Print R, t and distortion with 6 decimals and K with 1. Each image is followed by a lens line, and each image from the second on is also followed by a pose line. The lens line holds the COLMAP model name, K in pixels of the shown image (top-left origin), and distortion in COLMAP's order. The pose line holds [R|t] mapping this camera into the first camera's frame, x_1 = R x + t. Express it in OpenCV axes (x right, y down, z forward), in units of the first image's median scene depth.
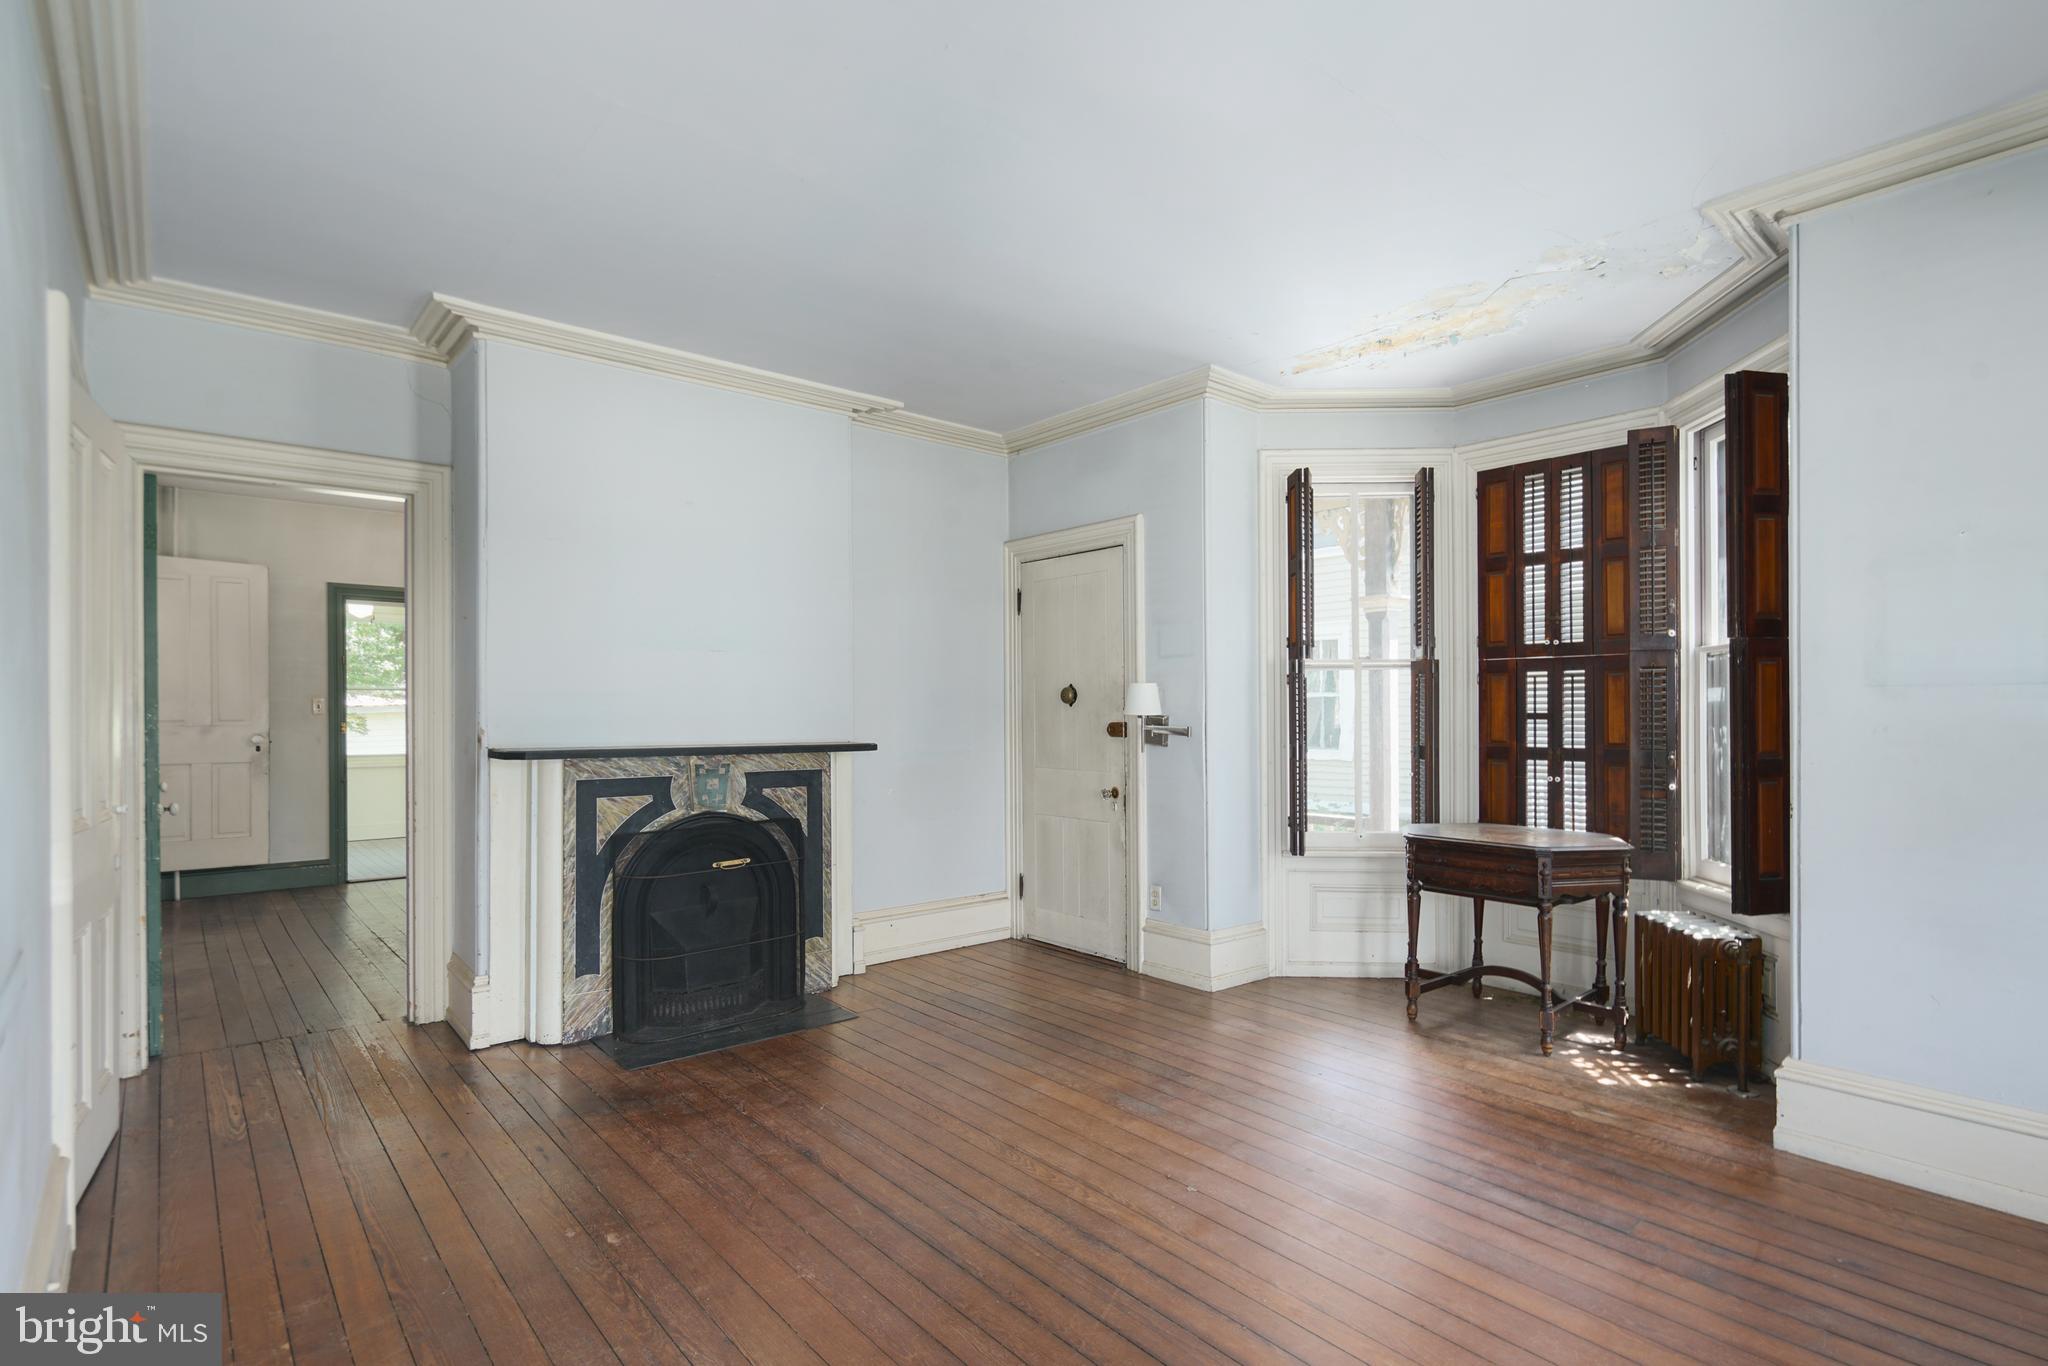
lens RADIAL K [[1032.8, 0, 1113.4], [0, 1032.8, 716.9], [0, 0, 1]] dist [-0.000599, -0.000105]
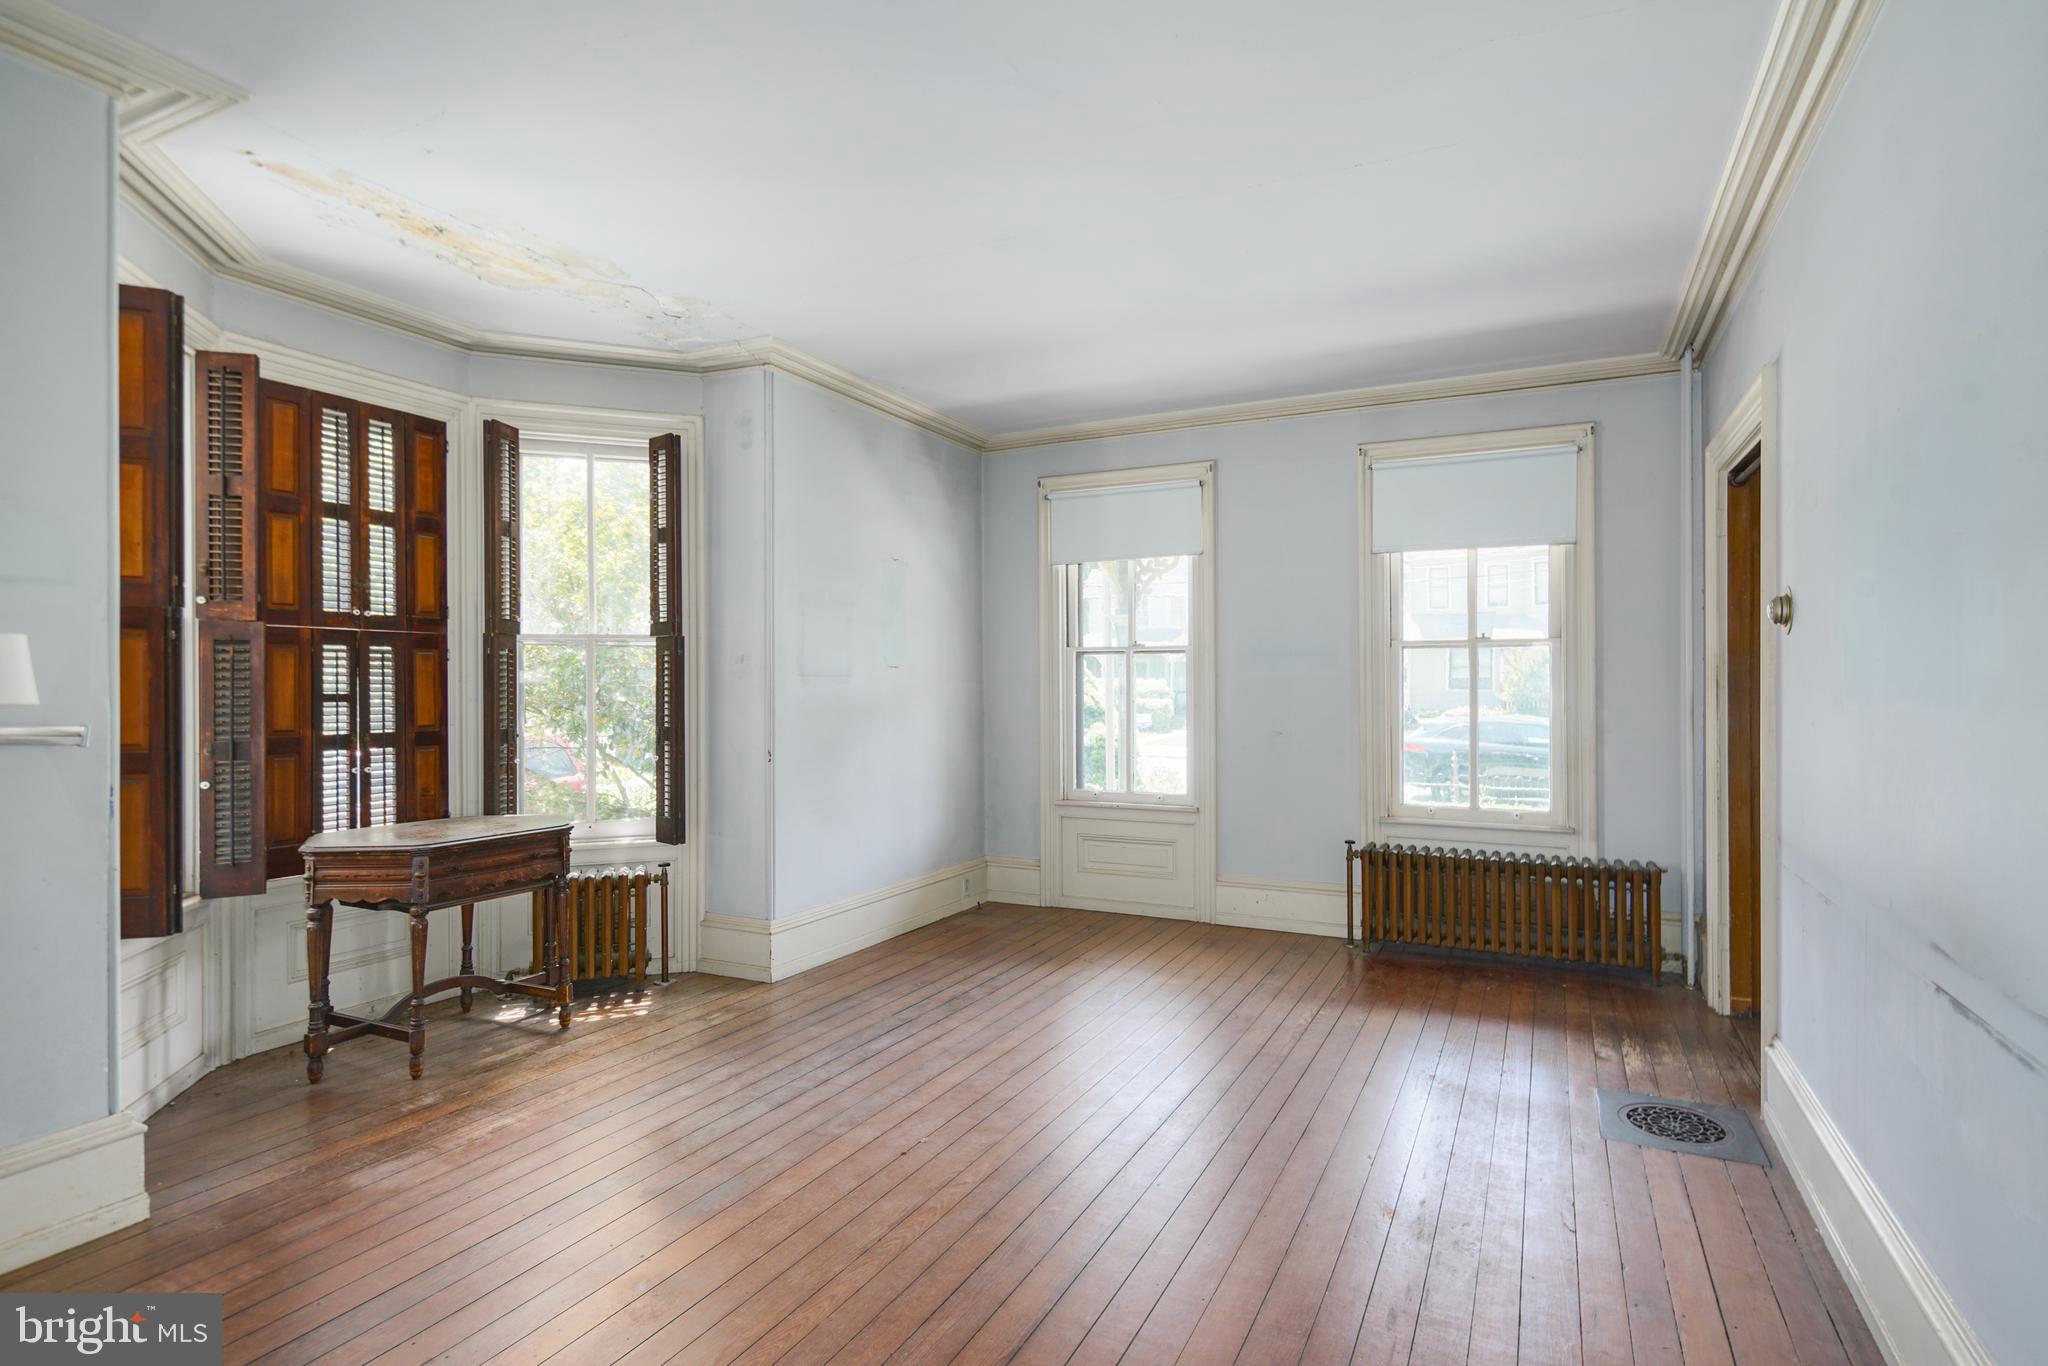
lens RADIAL K [[1032.8, 0, 1034.5], [0, 1032.8, 681.5], [0, 0, 1]] dist [-0.000599, -0.000105]
pose [[-0.367290, 0.007847, 0.930073, -0.606847], [0.007300, 0.999958, -0.005554, -0.005458], [-0.930078, 0.004749, -0.367332, 0.810827]]
